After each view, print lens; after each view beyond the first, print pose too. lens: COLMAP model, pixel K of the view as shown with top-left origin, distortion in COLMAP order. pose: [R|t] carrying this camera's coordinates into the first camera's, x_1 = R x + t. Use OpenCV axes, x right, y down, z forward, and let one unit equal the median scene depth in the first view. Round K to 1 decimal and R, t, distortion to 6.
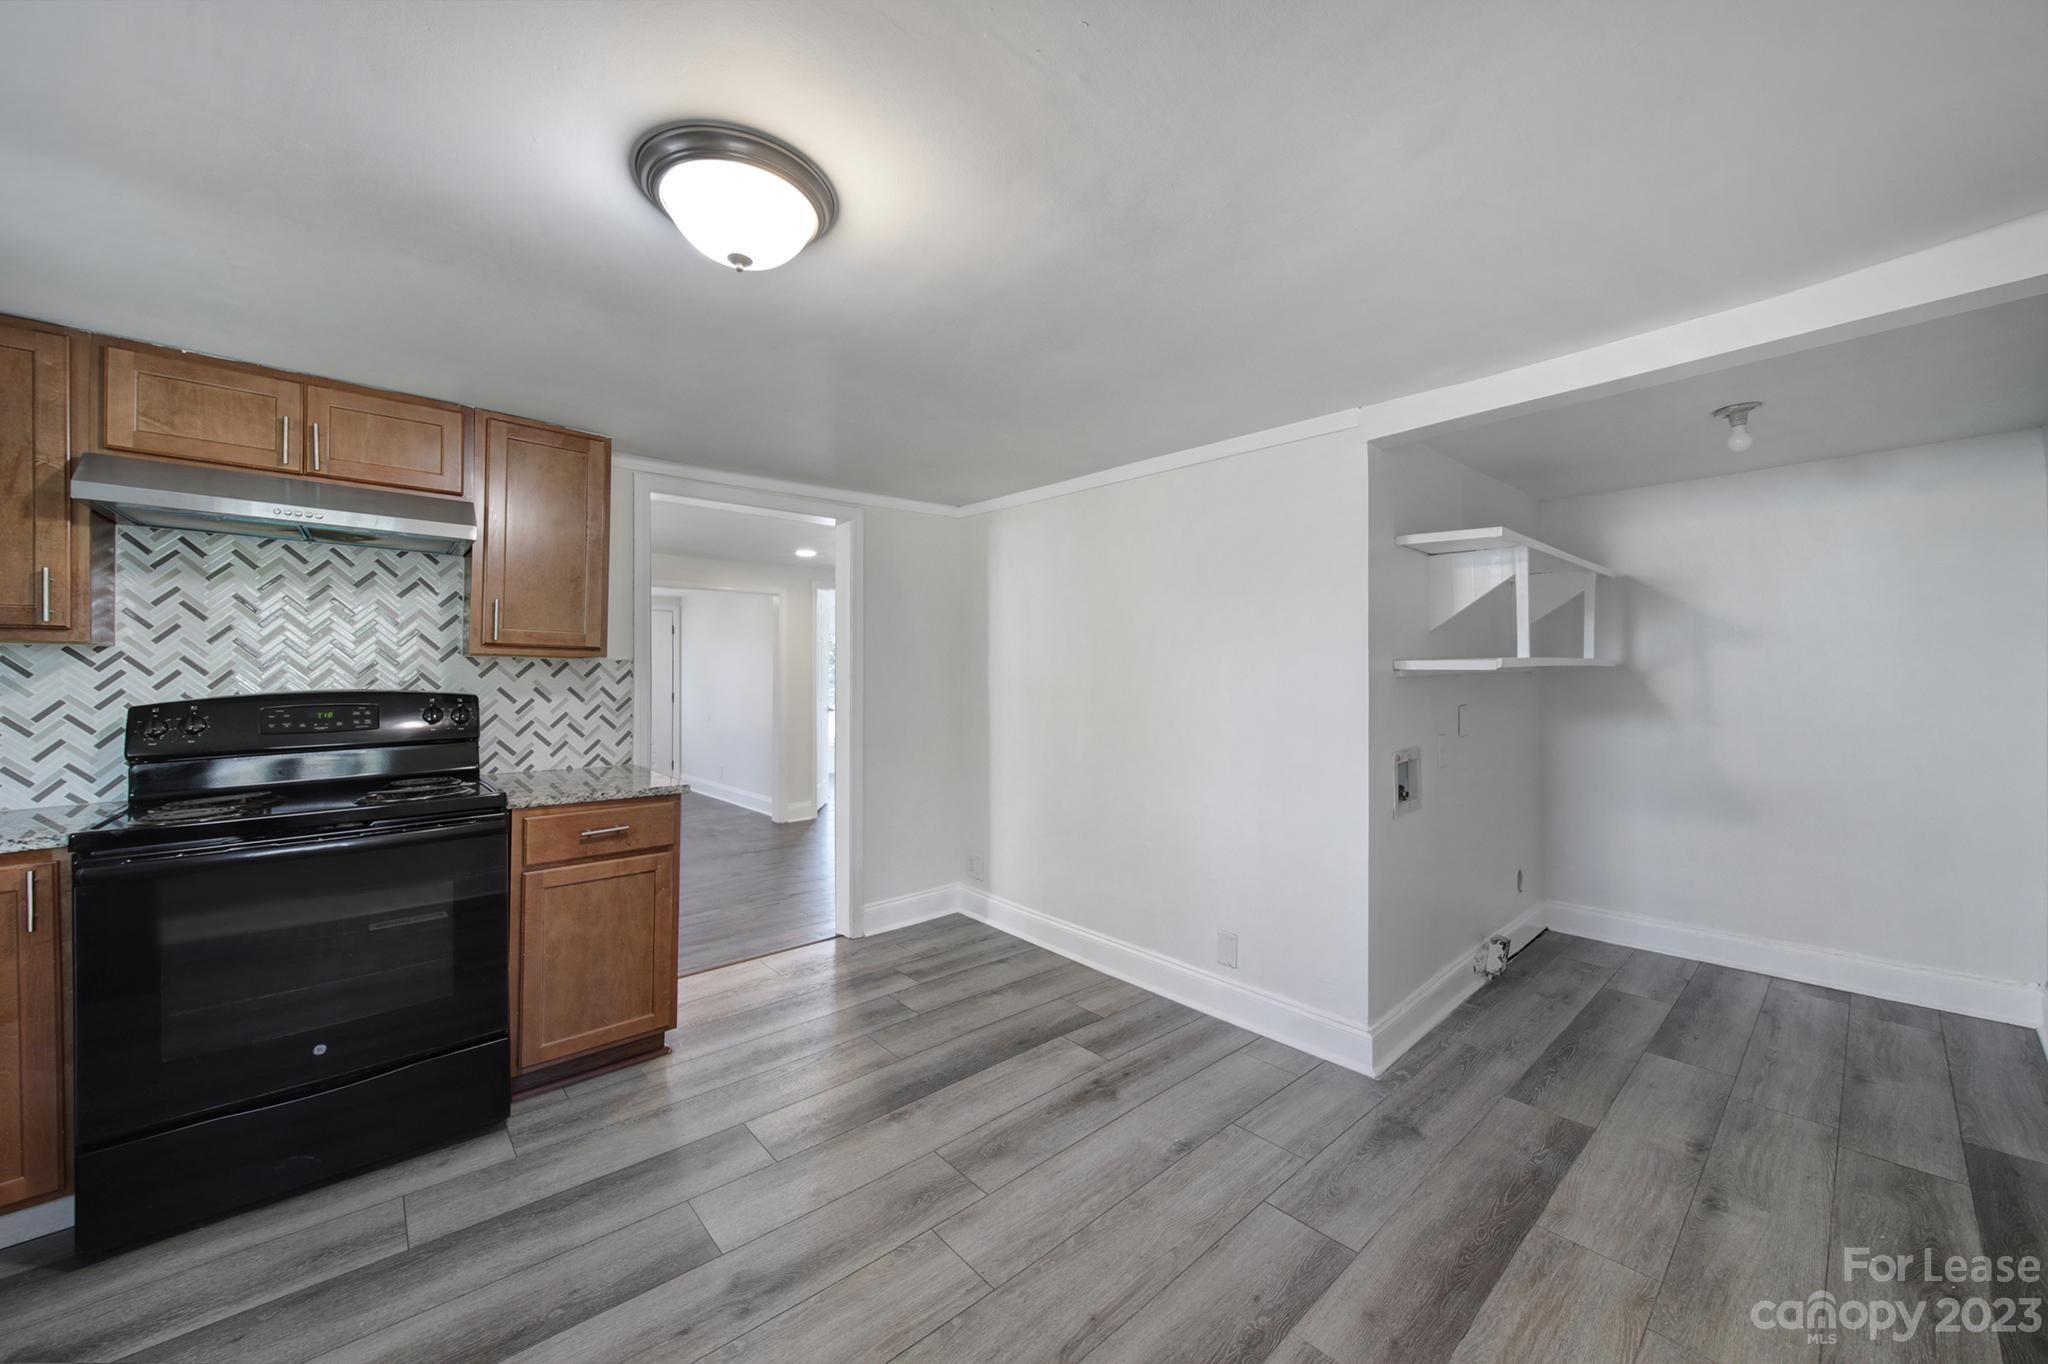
lens RADIAL K [[758.2, 0, 1012.8], [0, 758.2, 685.7], [0, 0, 1]] dist [-0.001588, -0.000217]
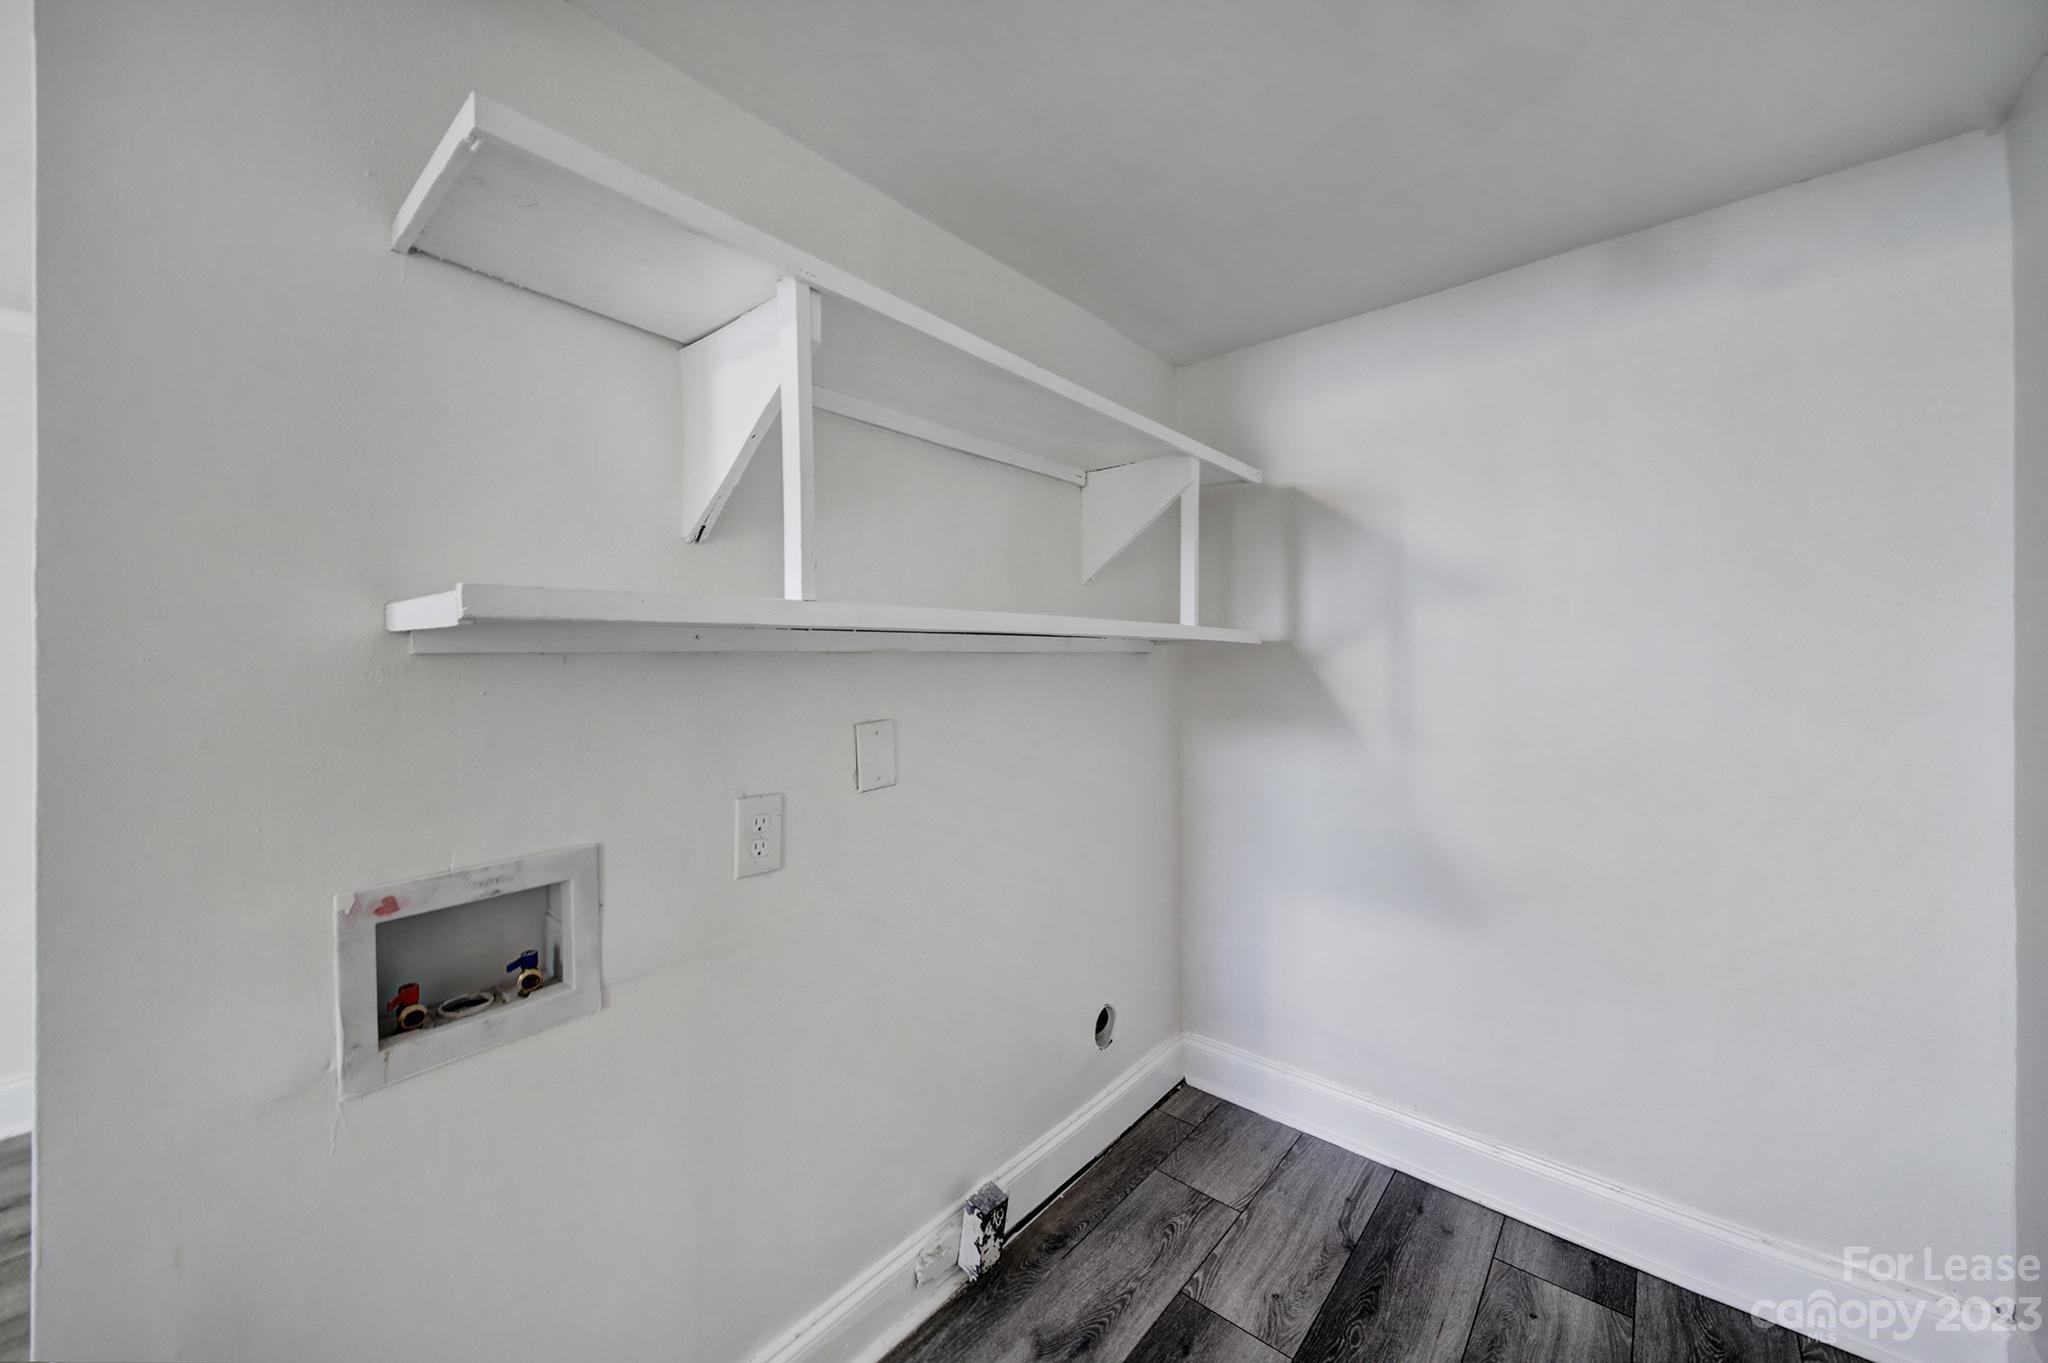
lens RADIAL K [[728.5, 0, 1013.0], [0, 728.5, 661.8], [0, 0, 1]] dist [0.001452, 0.000095]
pose [[0.993818, 0.002230, 0.111001, 0.789560], [-0.002069, 0.999997, -0.001569, -0.014063], [-0.111005, 0.001329, 0.993819, 0.689431]]
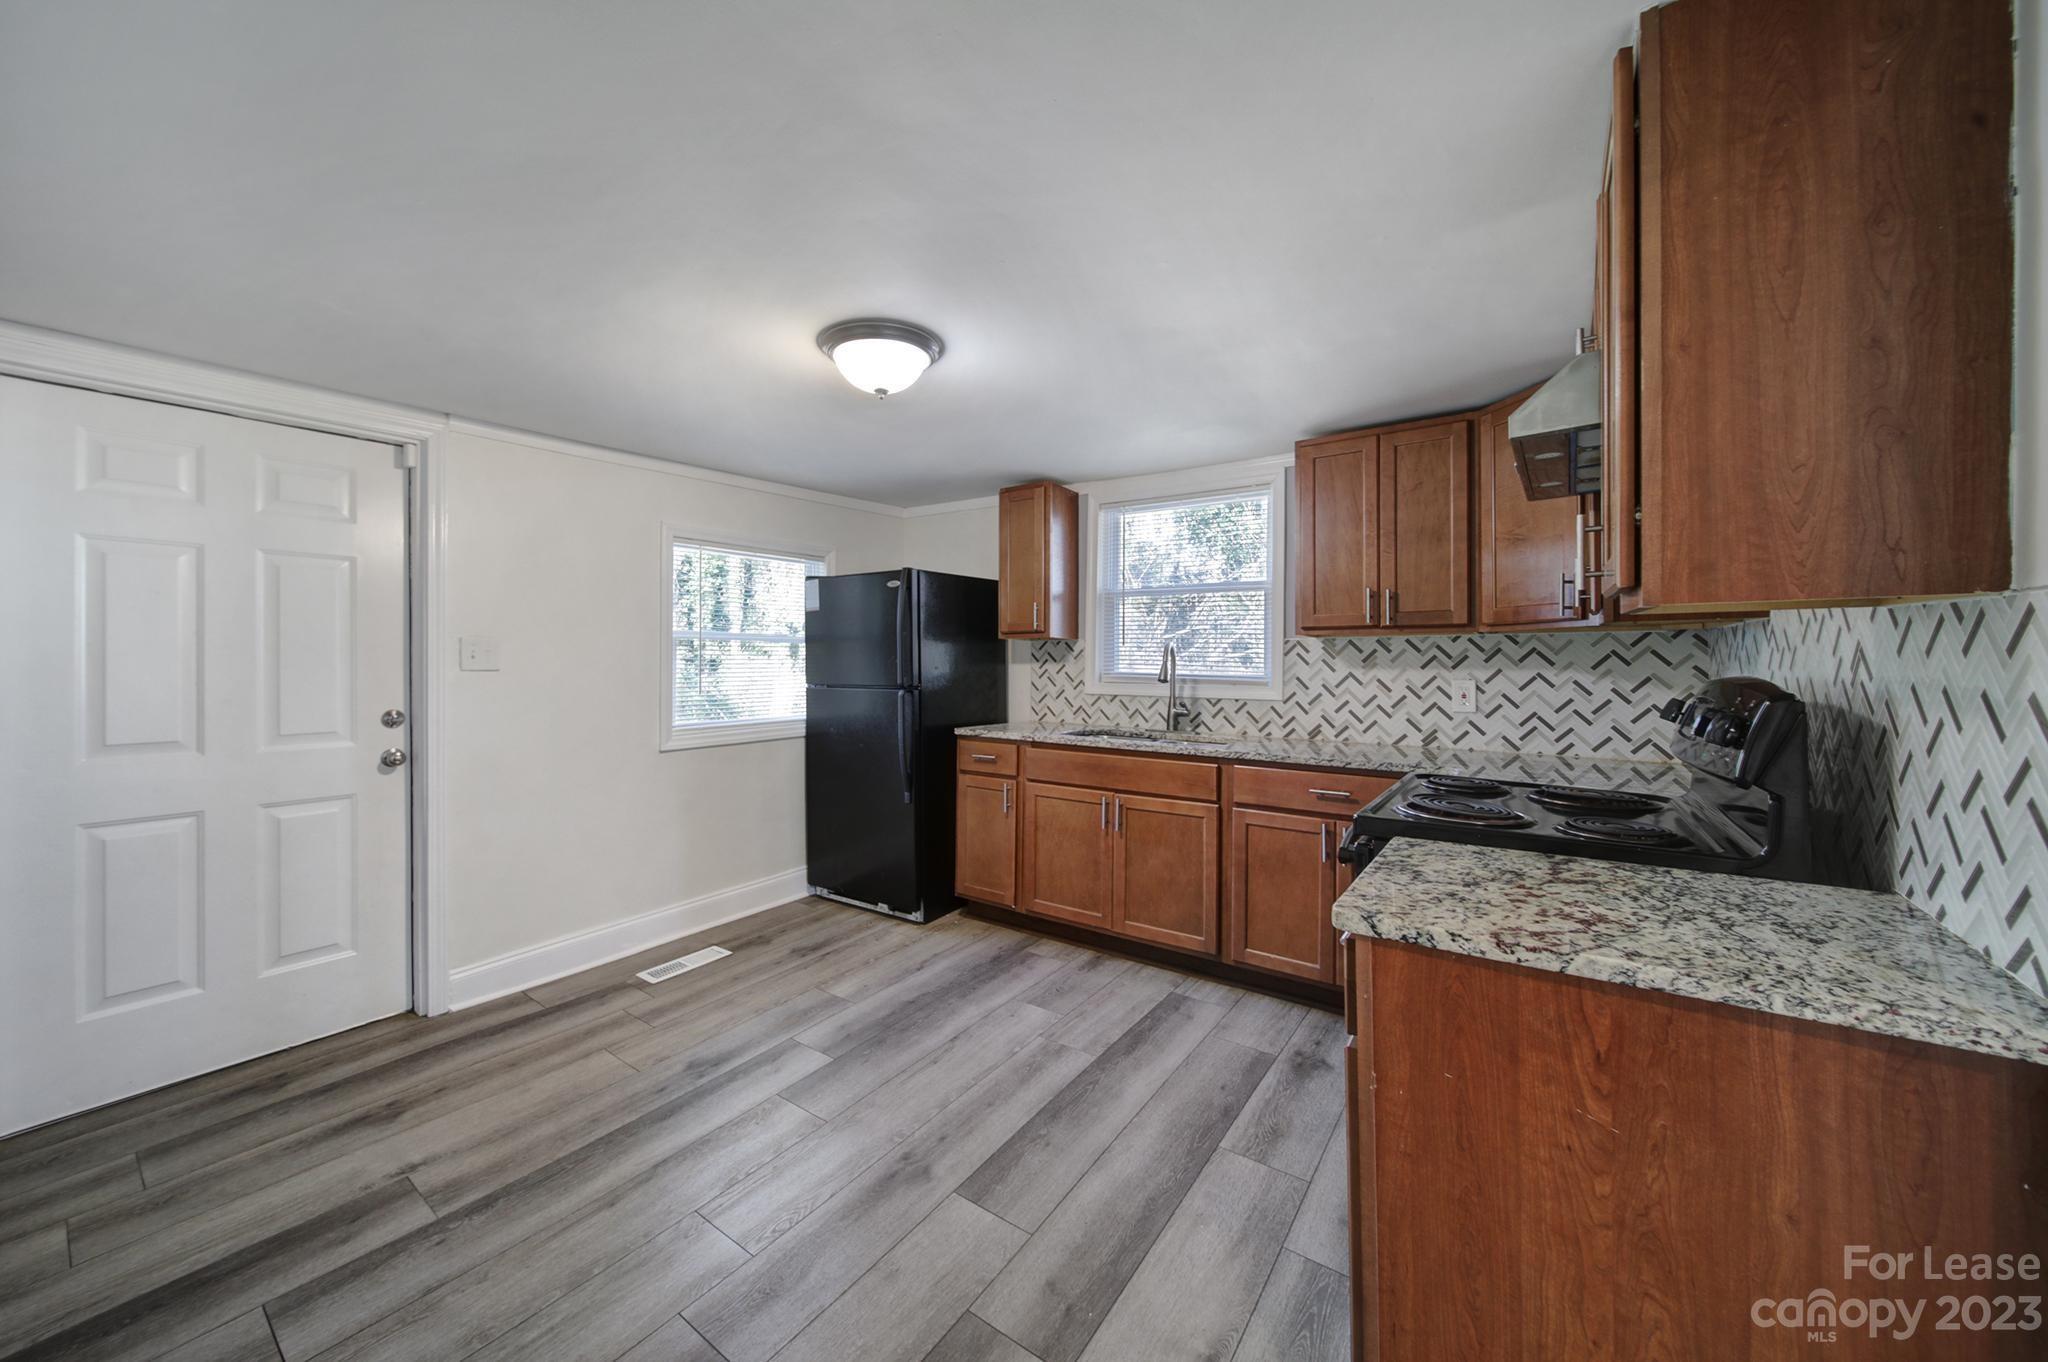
lens RADIAL K [[728.5, 0, 1013.0], [0, 728.5, 661.3], [0, 0, 1]] dist [0.001452, 0.000095]
pose [[-0.974304, 0.005798, -0.225161, -0.159426], [0.003520, 0.999939, 0.010516, -0.011495], [0.225208, 0.009453, -0.974265, 1.358187]]
